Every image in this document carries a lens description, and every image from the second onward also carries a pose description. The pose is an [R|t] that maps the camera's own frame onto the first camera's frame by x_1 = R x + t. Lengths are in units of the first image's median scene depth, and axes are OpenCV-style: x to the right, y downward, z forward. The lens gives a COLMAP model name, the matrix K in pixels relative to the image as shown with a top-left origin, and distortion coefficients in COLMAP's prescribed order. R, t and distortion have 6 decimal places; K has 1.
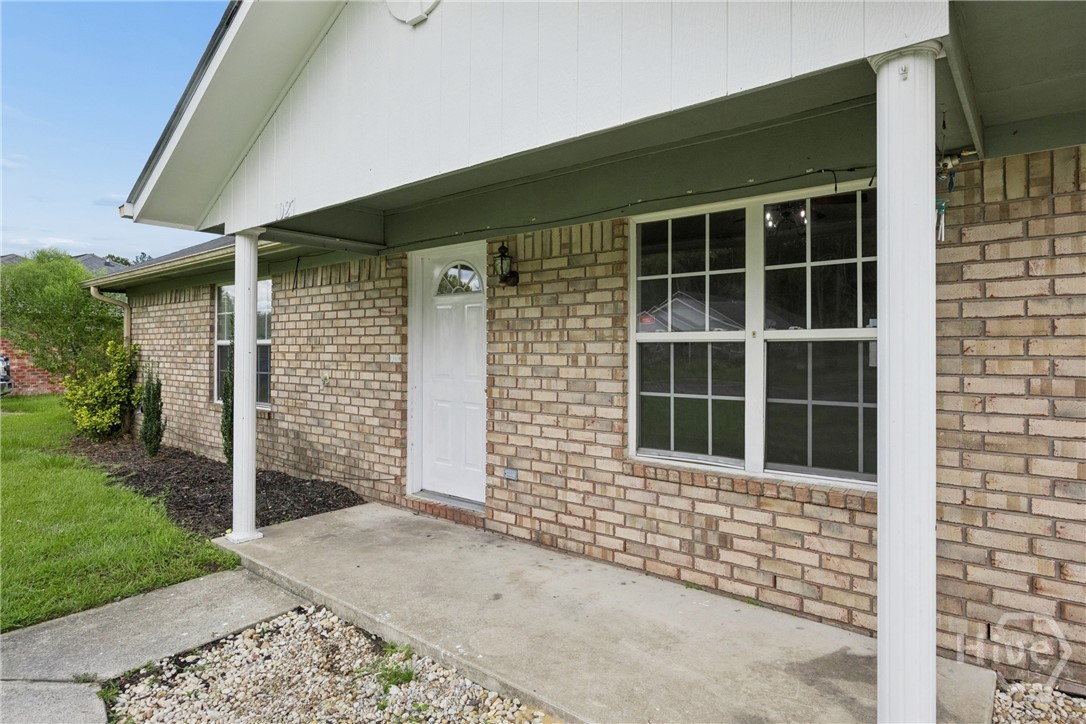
lens RADIAL K [[605.5, 0, 544.1], [0, 605.5, 344.4], [0, 0, 1]] dist [-0.000768, 0.000040]
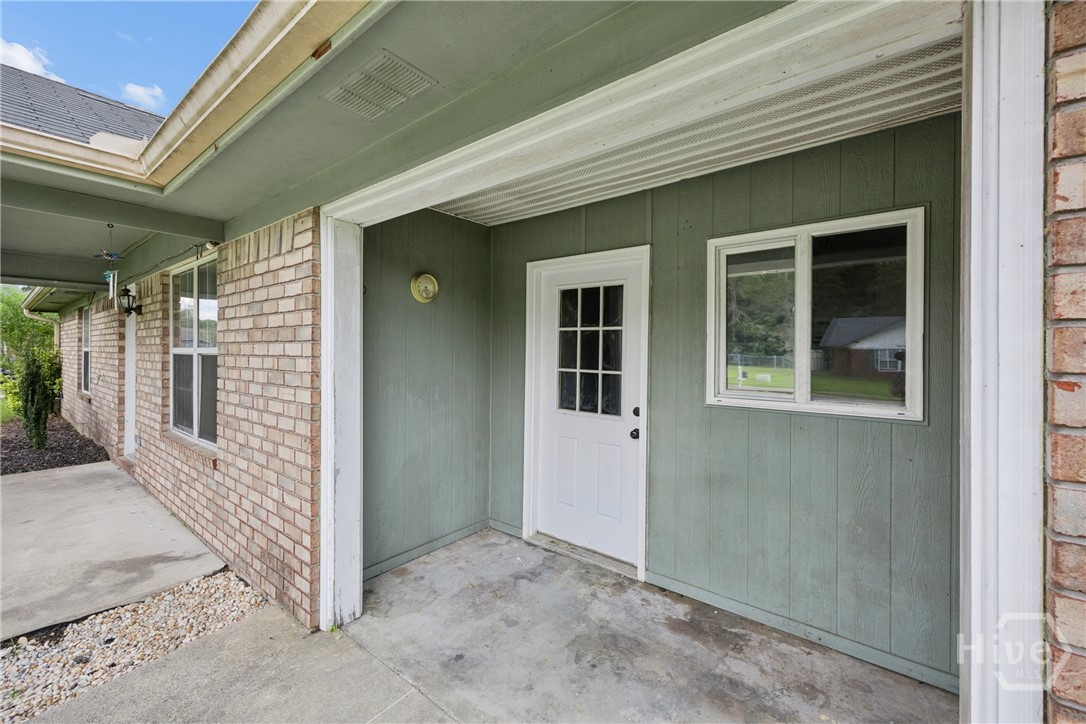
lens RADIAL K [[451.5, 0, 541.9], [0, 451.5, 340.4], [0, 0, 1]] dist [-0.002208, -0.000588]
pose [[0.999733, -0.020519, 0.010580, 0.945398], [0.020354, 0.999673, 0.015492, -0.031861], [-0.010895, -0.015273, 0.999824, -0.118439]]
